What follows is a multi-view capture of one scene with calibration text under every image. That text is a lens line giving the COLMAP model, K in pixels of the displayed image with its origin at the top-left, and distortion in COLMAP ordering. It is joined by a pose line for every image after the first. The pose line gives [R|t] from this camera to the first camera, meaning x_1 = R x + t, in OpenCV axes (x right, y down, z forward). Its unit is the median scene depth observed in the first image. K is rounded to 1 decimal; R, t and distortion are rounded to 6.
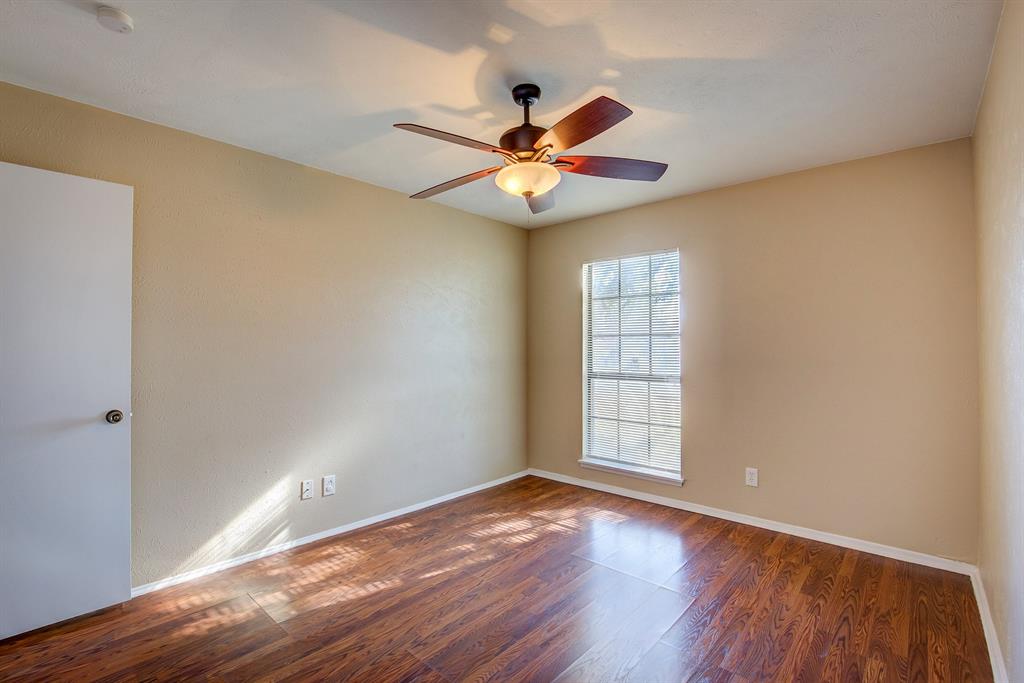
lens RADIAL K [[469.3, 0, 511.5], [0, 469.3, 345.5], [0, 0, 1]] dist [-0.028049, 0.000577]
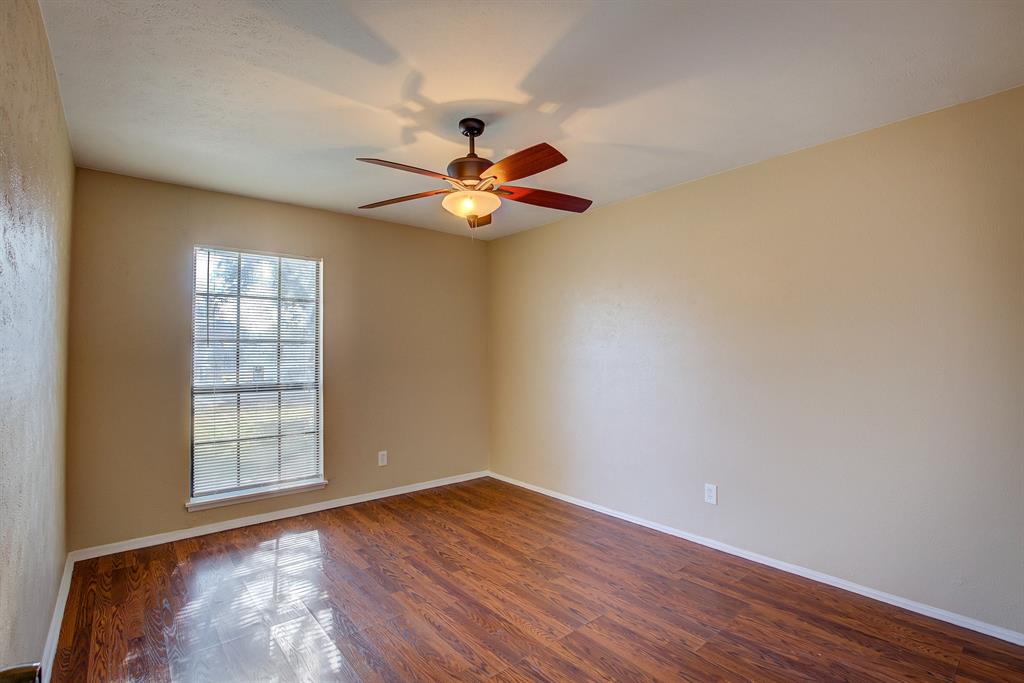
lens RADIAL K [[469.3, 0, 511.5], [0, 469.3, 345.5], [0, 0, 1]] dist [-0.028049, 0.000577]
pose [[0.133389, 0.017179, 0.990915, -0.681555], [0.002450, 0.999841, -0.017663, 0.003292], [-0.991061, 0.004784, 0.133326, 0.490203]]
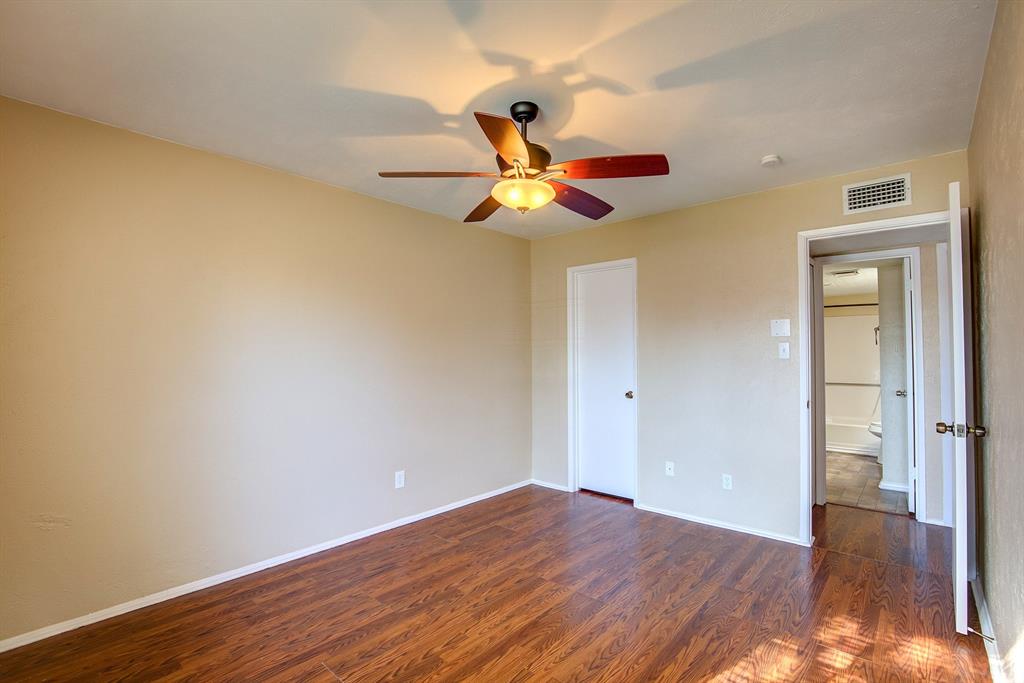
lens RADIAL K [[469.3, 0, 511.5], [0, 469.3, 345.5], [0, 0, 1]] dist [-0.028049, 0.000577]
pose [[-0.999987, 0.004890, -0.001269, 0.041356], [0.004913, 0.999810, -0.018883, -0.002866], [0.001176, -0.018889, -0.999821, 1.303525]]
